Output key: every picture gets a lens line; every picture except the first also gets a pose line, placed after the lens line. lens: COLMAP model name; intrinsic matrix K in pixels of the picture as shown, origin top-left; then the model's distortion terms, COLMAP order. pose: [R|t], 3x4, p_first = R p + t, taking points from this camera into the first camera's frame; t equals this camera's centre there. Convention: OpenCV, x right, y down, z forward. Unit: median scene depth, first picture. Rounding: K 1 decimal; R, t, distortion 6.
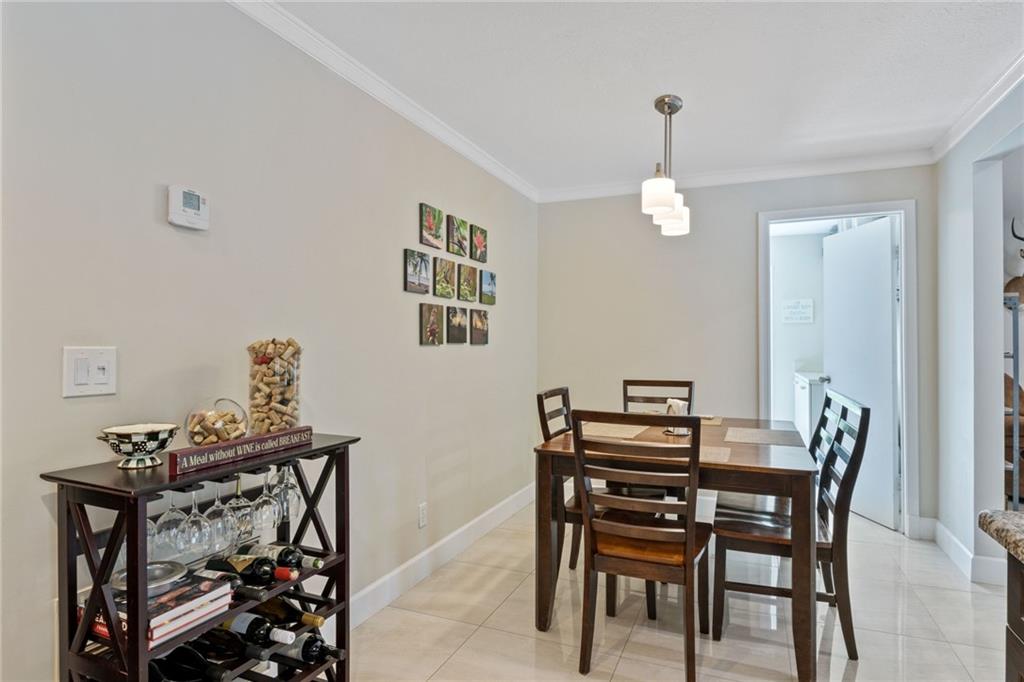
lens RADIAL K [[577.7, 0, 514.3], [0, 577.7, 341.5], [0, 0, 1]] dist [-0.004315, -0.003434]
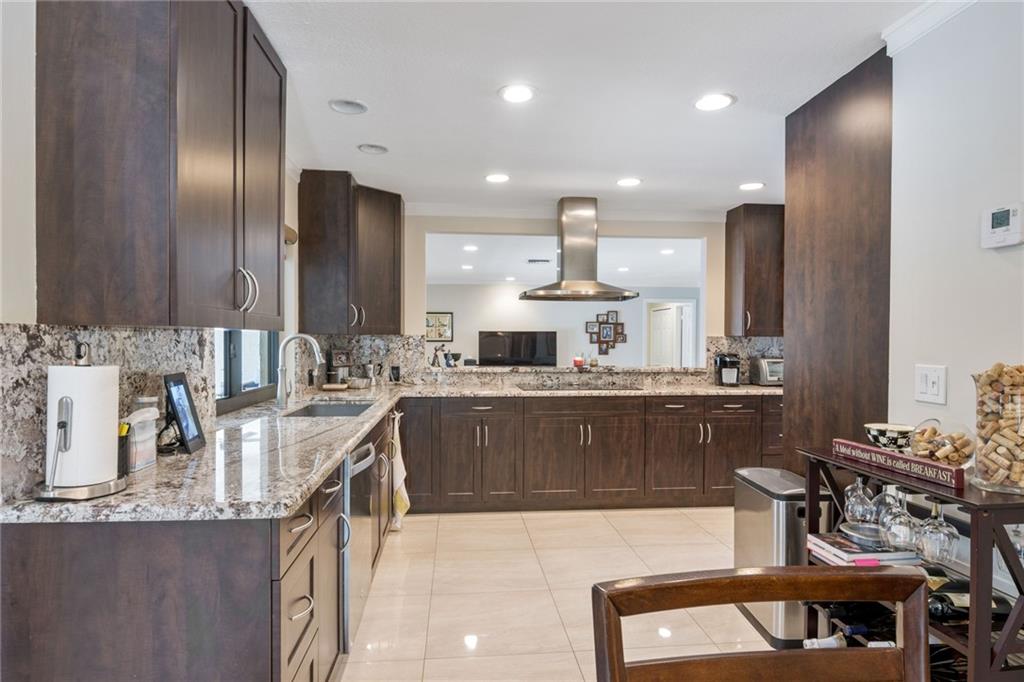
lens RADIAL K [[577.7, 0, 512.9], [0, 577.7, 344.6], [0, 0, 1]] dist [-0.004315, -0.003434]
pose [[-0.877671, 0.003729, -0.479249, 0.660553], [0.000073, 0.999971, 0.007647, -0.042197], [0.479264, 0.006676, -0.877645, 1.547034]]
